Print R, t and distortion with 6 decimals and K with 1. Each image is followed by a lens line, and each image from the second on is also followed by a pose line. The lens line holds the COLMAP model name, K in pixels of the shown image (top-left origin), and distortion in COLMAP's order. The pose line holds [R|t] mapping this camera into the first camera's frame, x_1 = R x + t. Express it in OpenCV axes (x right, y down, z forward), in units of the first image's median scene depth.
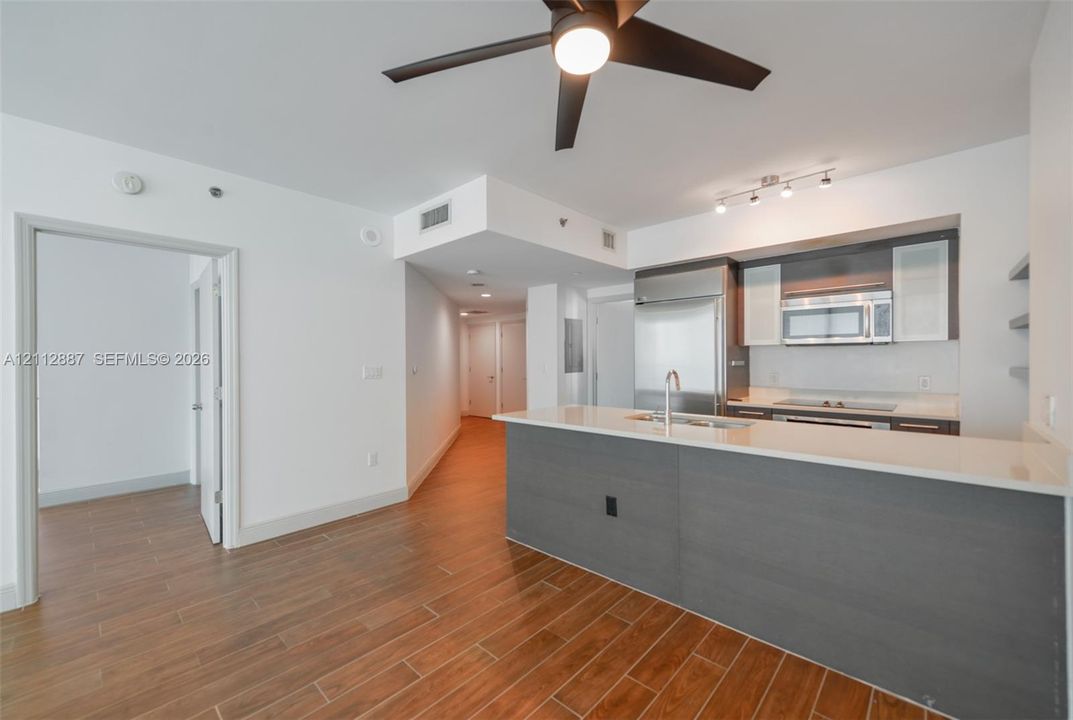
lens RADIAL K [[427.0, 0, 533.2], [0, 427.0, 359.0], [0, 0, 1]] dist [0.010662, 0.000023]
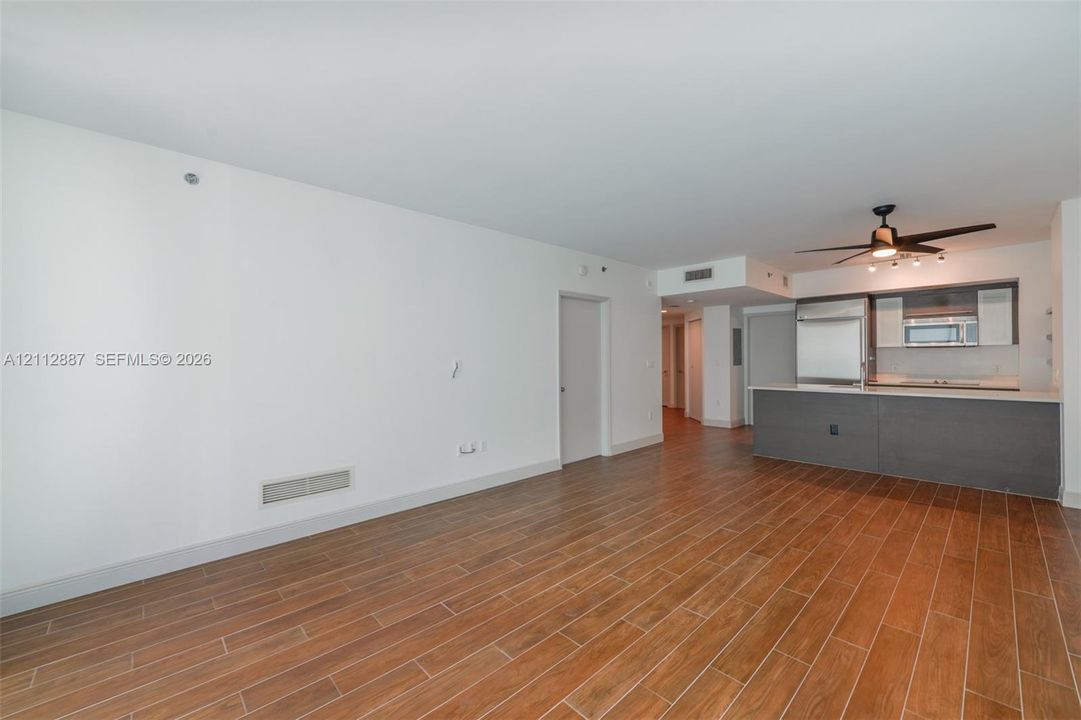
lens RADIAL K [[431.2, 0, 536.5], [0, 431.2, 355.3], [0, 0, 1]] dist [0.004422, 0.000070]
pose [[0.998337, -0.002787, -0.057585, -0.896769], [0.002541, 0.999987, -0.004354, 0.002788], [0.057596, 0.004201, 0.998331, -0.900725]]
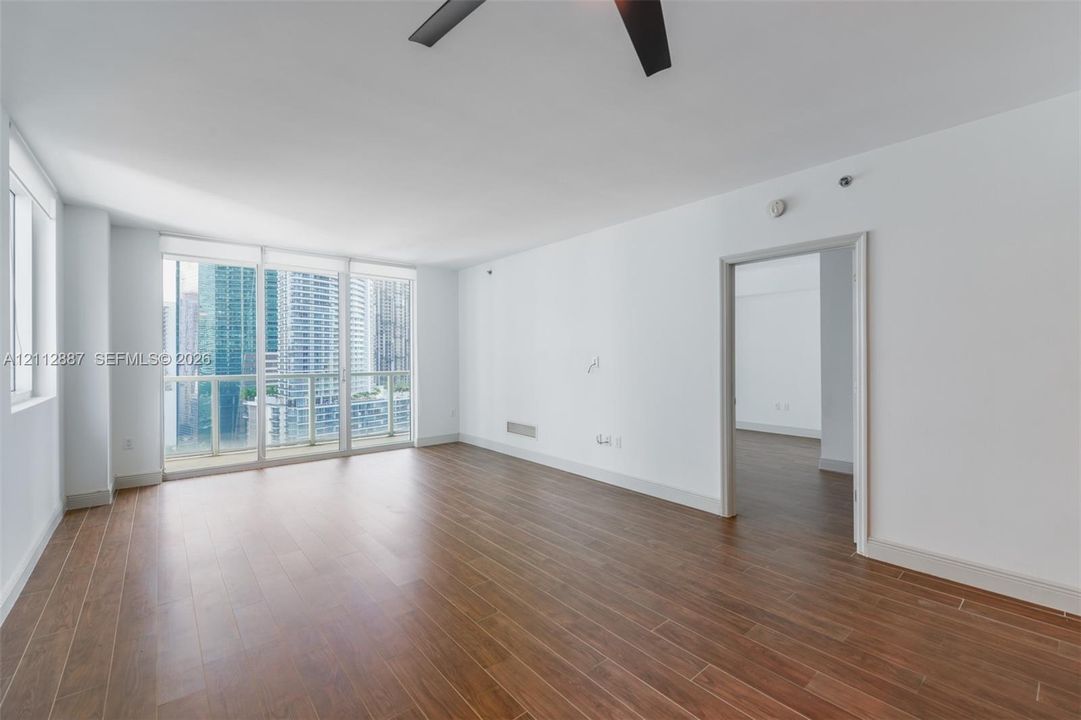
lens RADIAL K [[456.4, 0, 537.6], [0, 456.4, 355.4], [0, 0, 1]] dist [-0.000434, -0.000194]
pose [[-0.122612, 0.004337, -0.992445, 0.368095], [0.005130, 0.999980, 0.003736, -0.001088], [0.992441, -0.004633, -0.122632, 0.421815]]
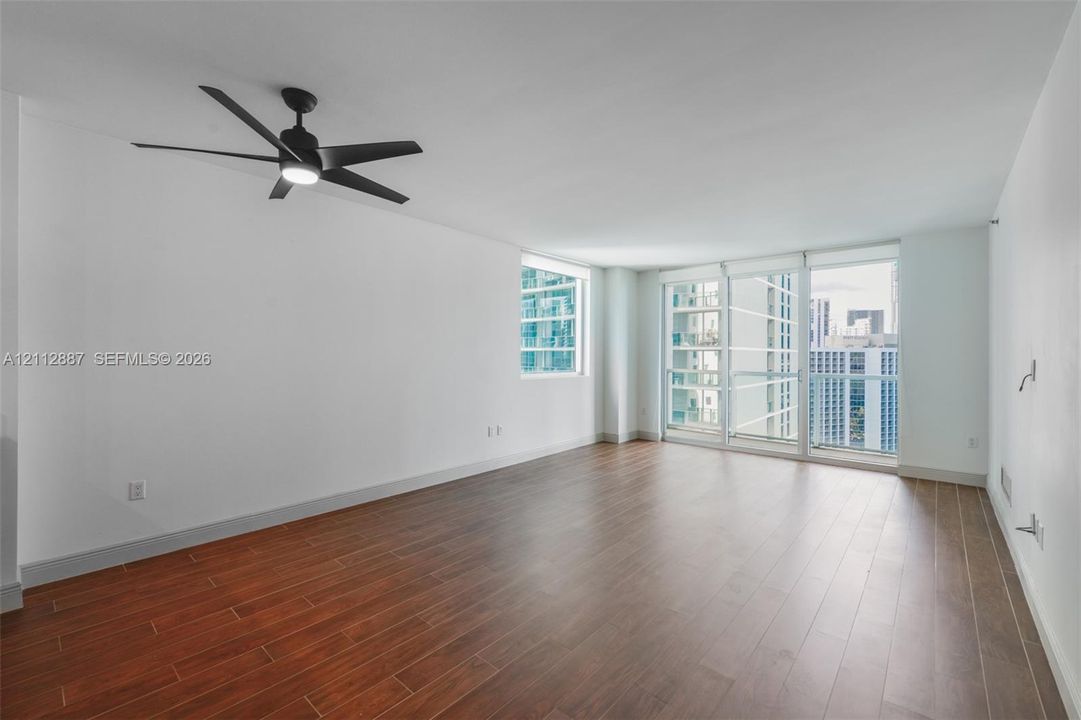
lens RADIAL K [[456.4, 0, 537.6], [0, 456.4, 355.4], [0, 0, 1]] dist [-0.000434, -0.000194]
pose [[-0.999350, 0.002711, -0.035937, -0.326402], [0.002721, 0.999996, -0.000228, 0.003564], [0.035936, -0.000325, -0.999354, 1.210225]]
